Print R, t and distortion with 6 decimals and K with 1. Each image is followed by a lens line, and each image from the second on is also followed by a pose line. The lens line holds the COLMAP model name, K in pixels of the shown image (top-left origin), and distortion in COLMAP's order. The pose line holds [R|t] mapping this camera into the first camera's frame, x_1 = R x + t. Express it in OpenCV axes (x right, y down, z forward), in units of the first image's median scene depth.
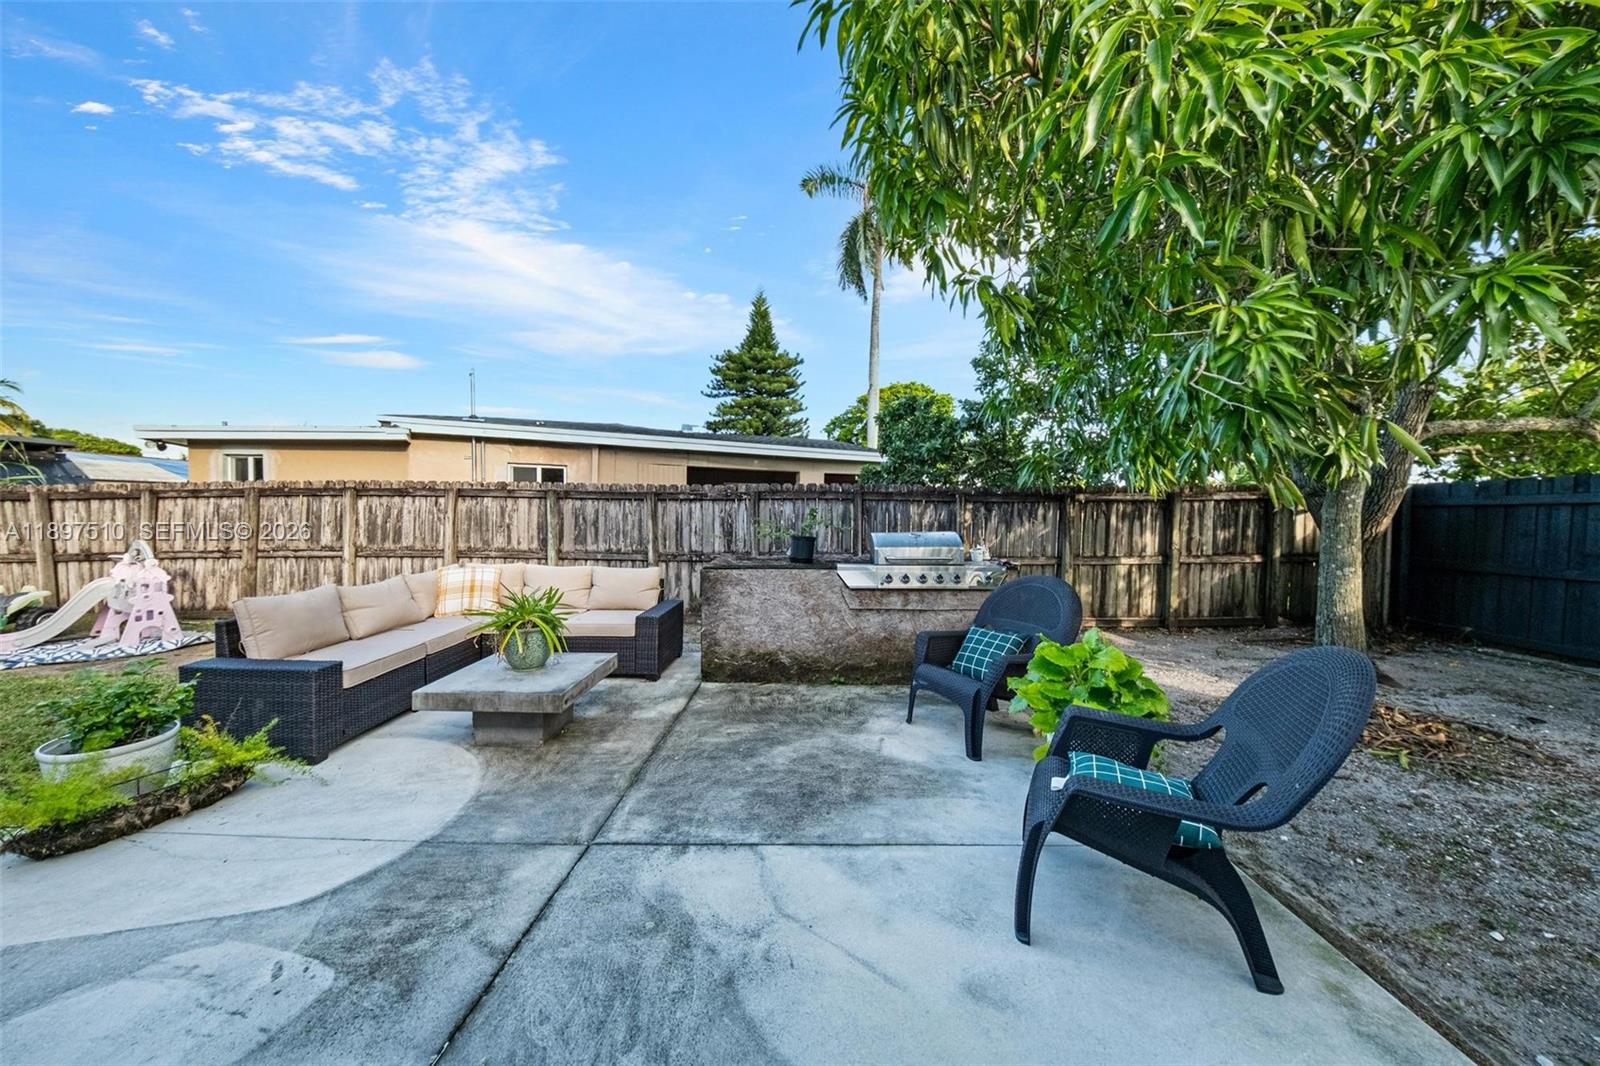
lens RADIAL K [[551.0, 0, 805.9], [0, 551.0, 515.8], [0, 0, 1]] dist [0.009878, -0.004869]
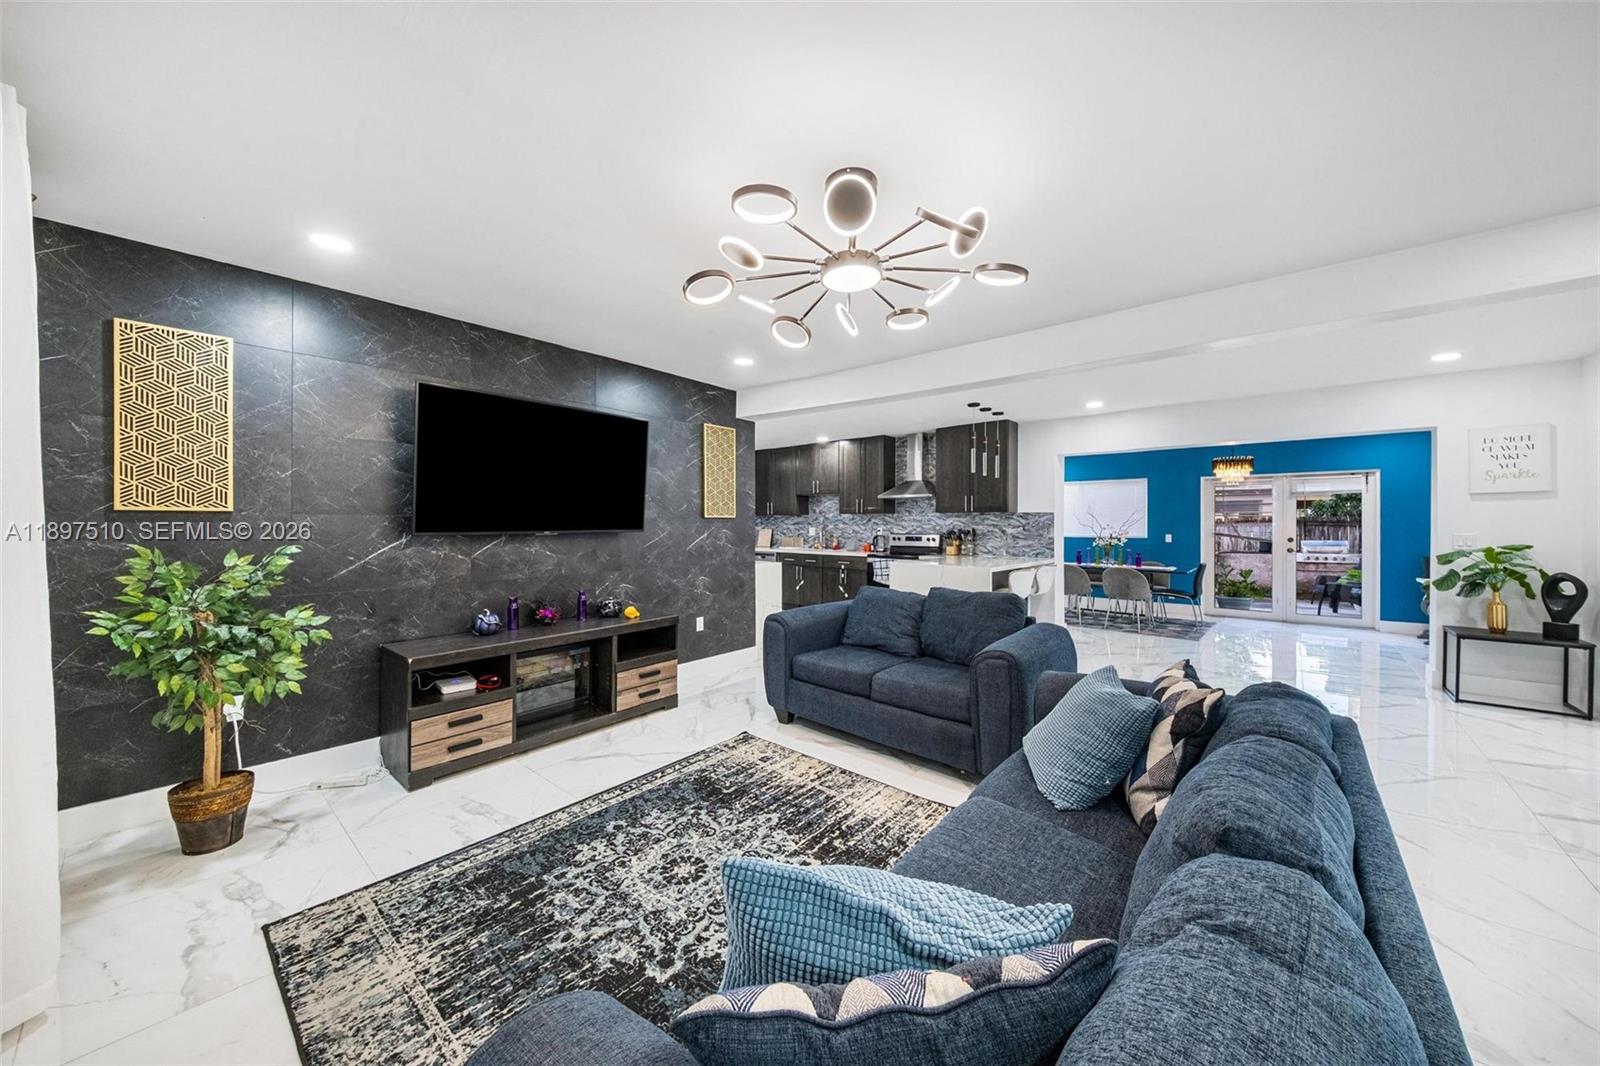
lens RADIAL K [[551.0, 0, 804.8], [0, 551.0, 528.4], [0, 0, 1]] dist [0.009878, -0.004869]
pose [[0.769021, -0.002656, -0.639218, -0.004305], [-0.000520, 0.999988, -0.004781, -0.008344], [0.639223, 0.004009, 0.769011, -1.671959]]
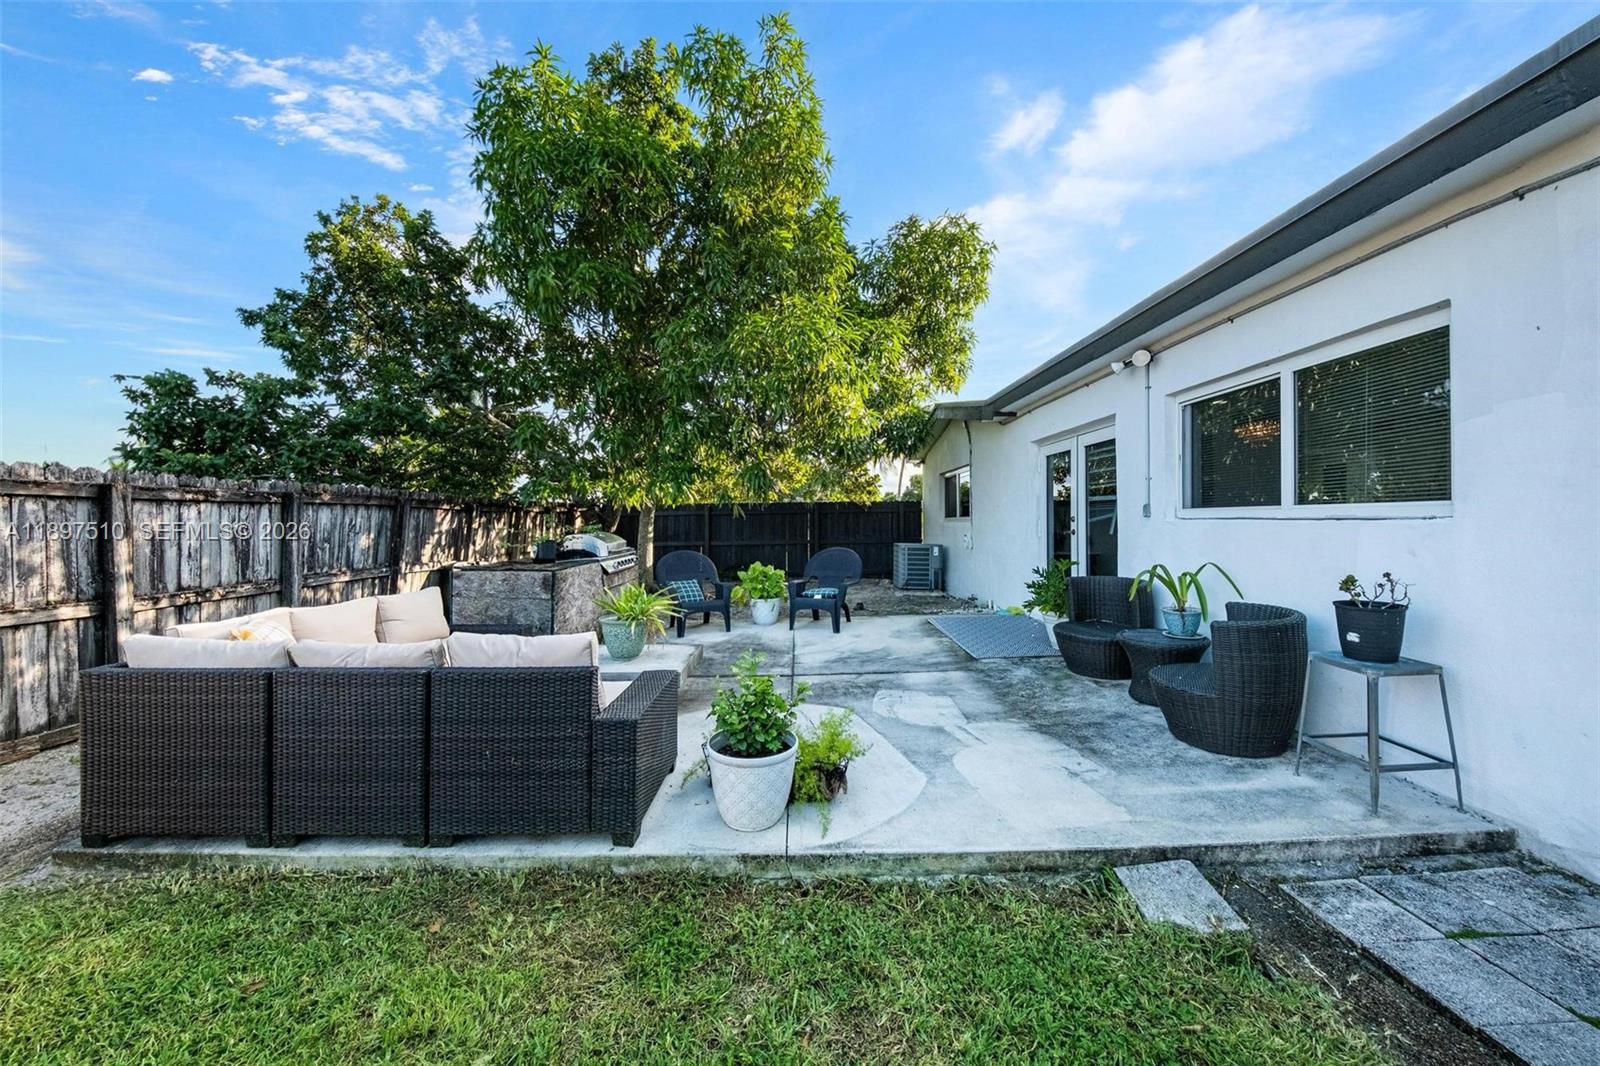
lens RADIAL K [[551.0, 0, 809.9], [0, 551.0, 532.4], [0, 0, 1]] dist [0.009878, -0.004869]
pose [[-0.058324, -0.027641, 0.997915, -0.873427], [0.009300, 0.999558, 0.028230, -0.006138], [-0.998254, 0.010928, -0.058041, 0.369963]]
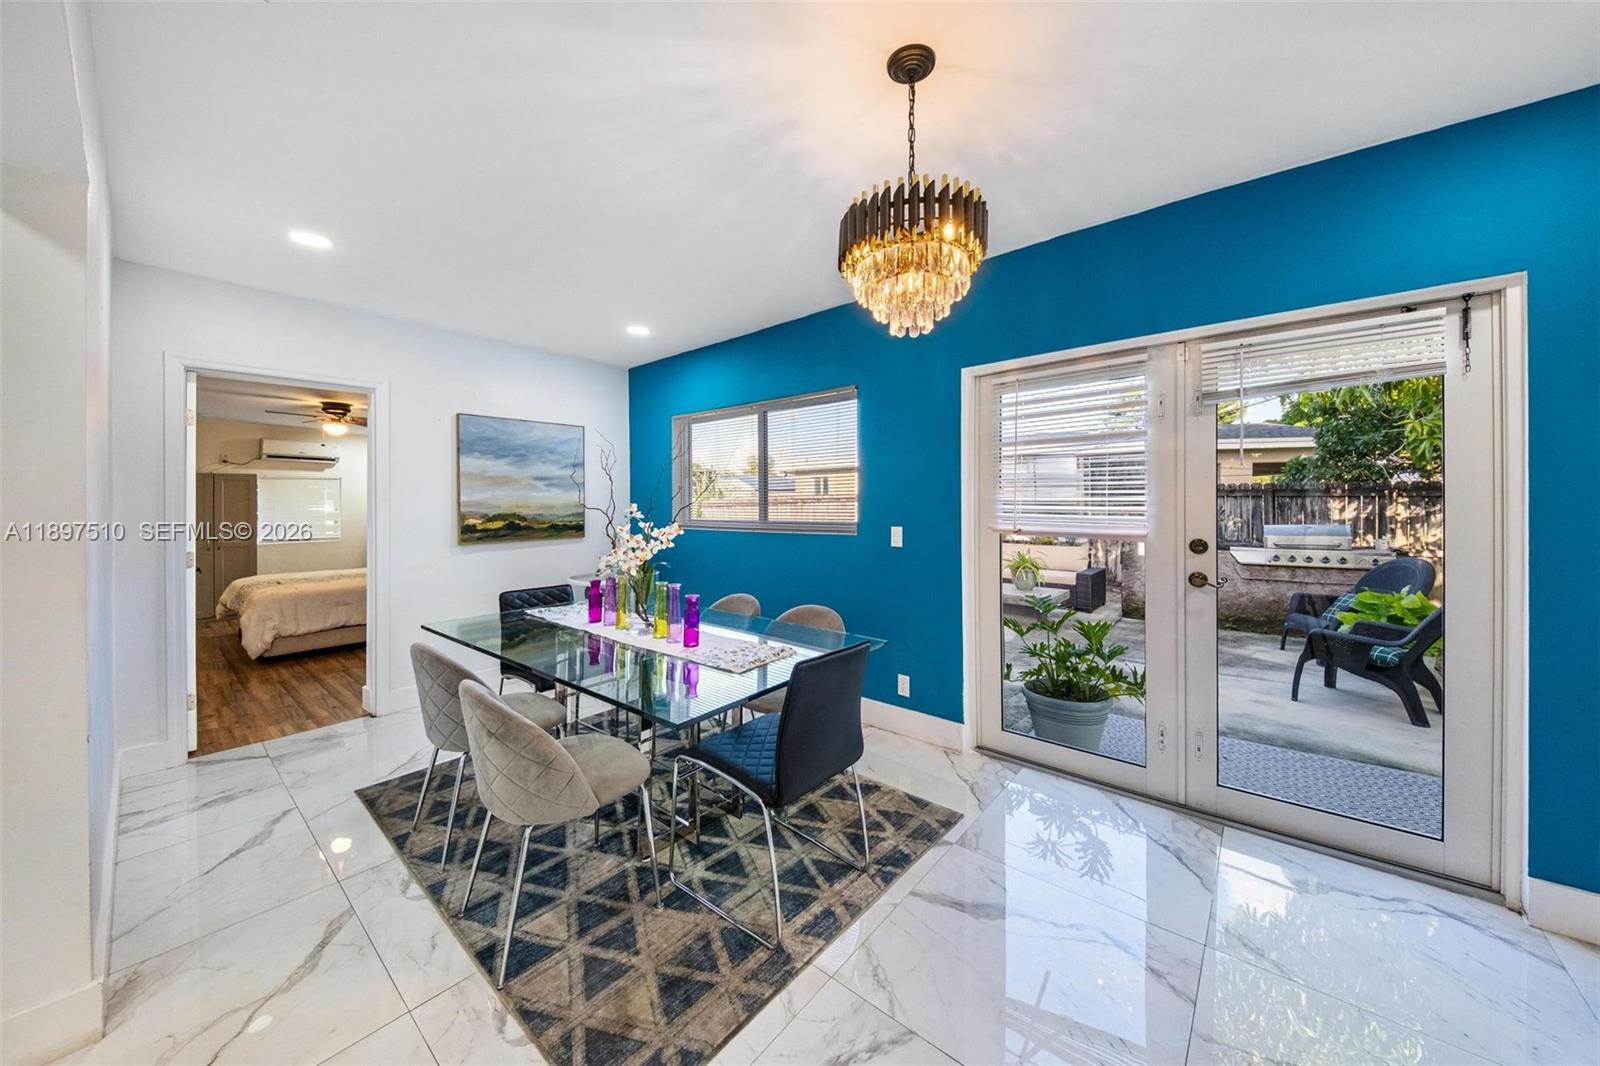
lens RADIAL K [[551.0, 0, 808.5], [0, 551.0, 508.5], [0, 0, 1]] dist [0.009878, -0.004869]
pose [[0.782262, -0.009624, -0.622875, 0.063932], [0.013485, 0.999908, 0.001486, -0.018542], [0.622803, -0.009562, 0.782320, -0.528479]]
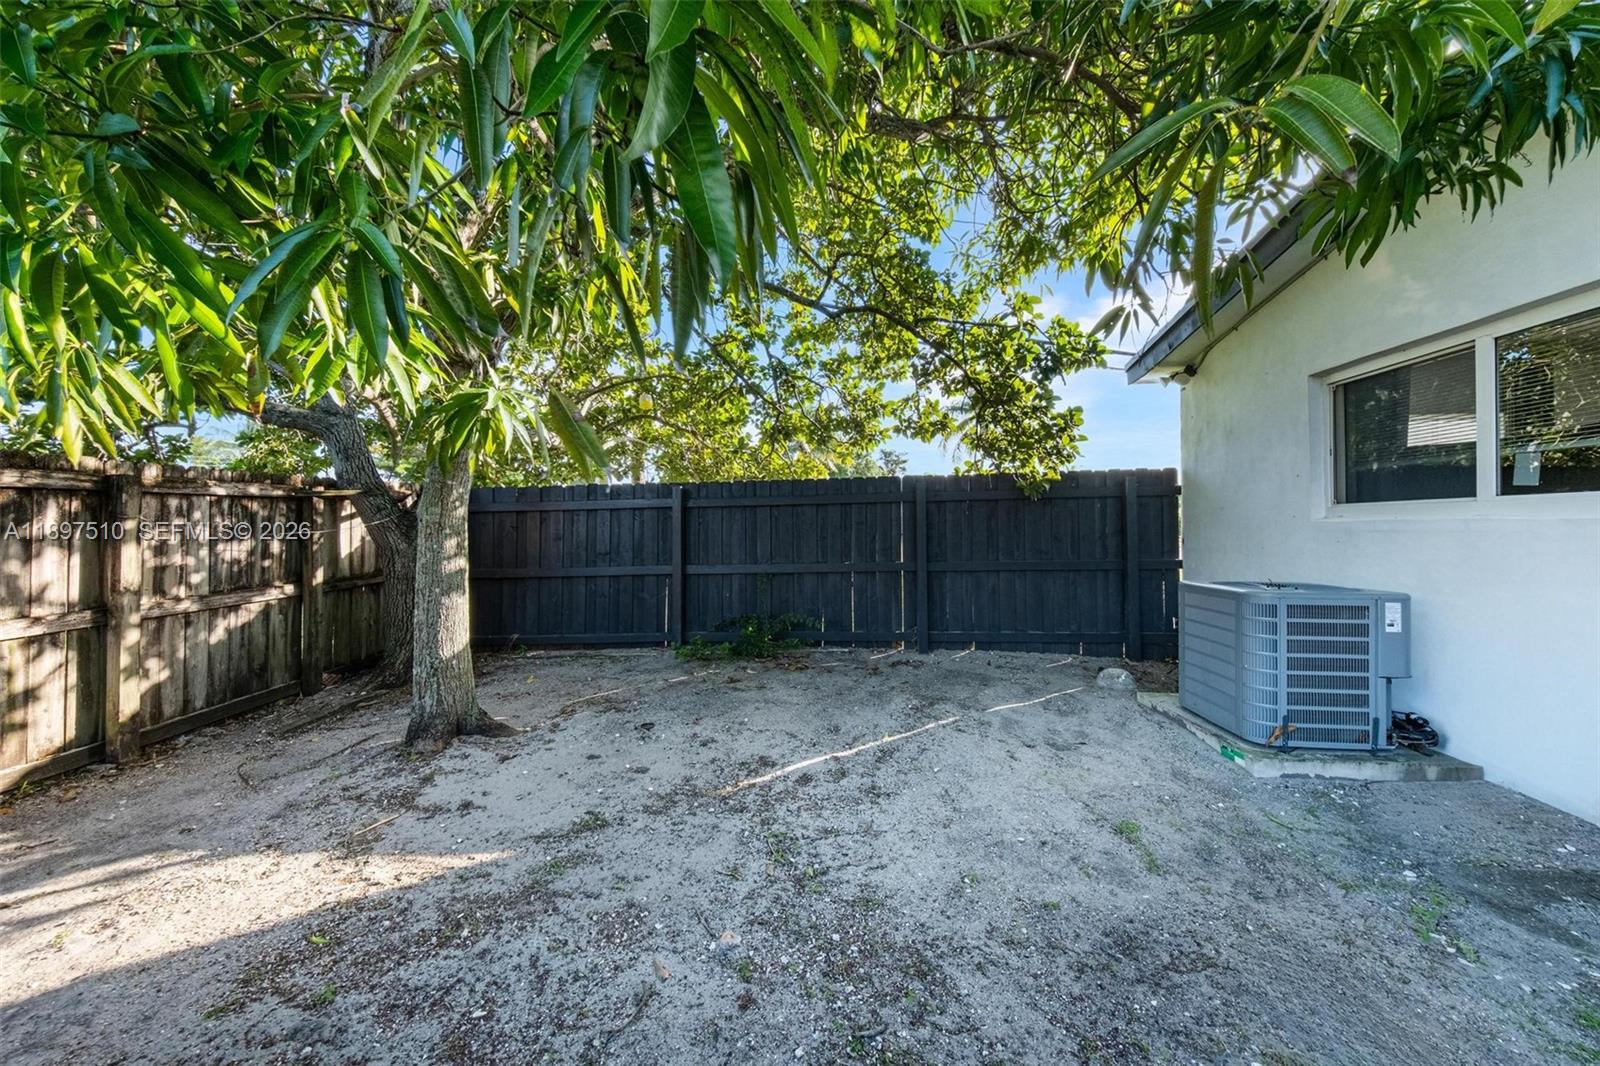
lens RADIAL K [[551.0, 0, 806.2], [0, 551.0, 525.4], [0, 0, 1]] dist [0.009878, -0.004869]
pose [[0.051132, -0.007375, 0.998665, 0.210085], [0.016893, 0.999836, 0.006519, 0.008562], [-0.998549, 0.016537, 0.051248, 0.372209]]
